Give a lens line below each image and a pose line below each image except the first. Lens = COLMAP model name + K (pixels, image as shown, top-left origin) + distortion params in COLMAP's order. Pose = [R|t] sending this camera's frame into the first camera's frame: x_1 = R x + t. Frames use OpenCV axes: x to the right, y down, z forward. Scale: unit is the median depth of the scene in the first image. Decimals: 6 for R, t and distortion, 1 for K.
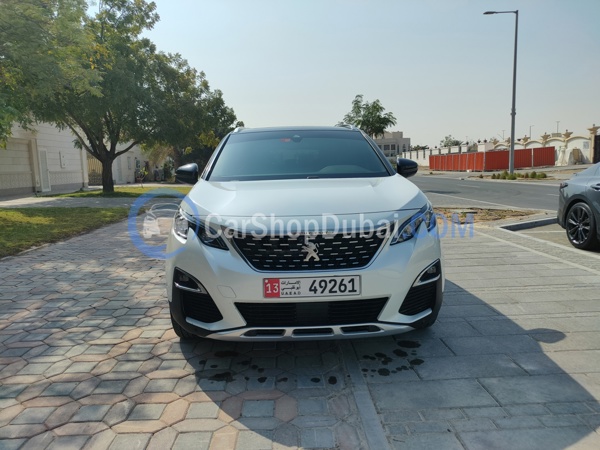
lens RADIAL K [[469.9, 0, 300.0], [0, 469.9, 225.0], [0, 0, 1]] dist [0.010415, -0.001189]
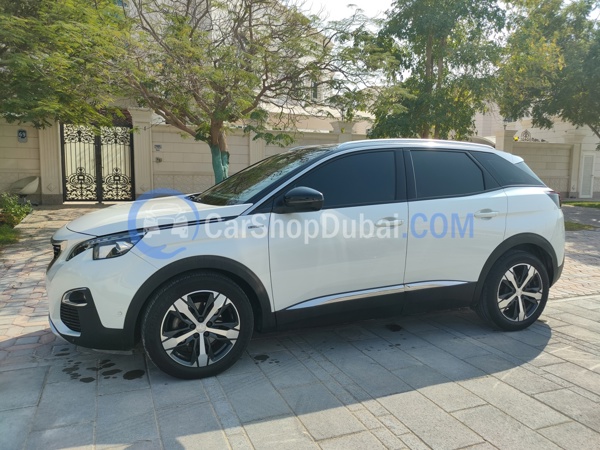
lens RADIAL K [[469.9, 0, 300.0], [0, 469.9, 225.0], [0, 0, 1]] dist [0.010415, -0.001189]
pose [[0.348668, 0.139436, -0.926816, 1.141418], [-0.142271, 0.985286, 0.094711, -0.183666], [0.926385, 0.098836, 0.363376, 0.873144]]
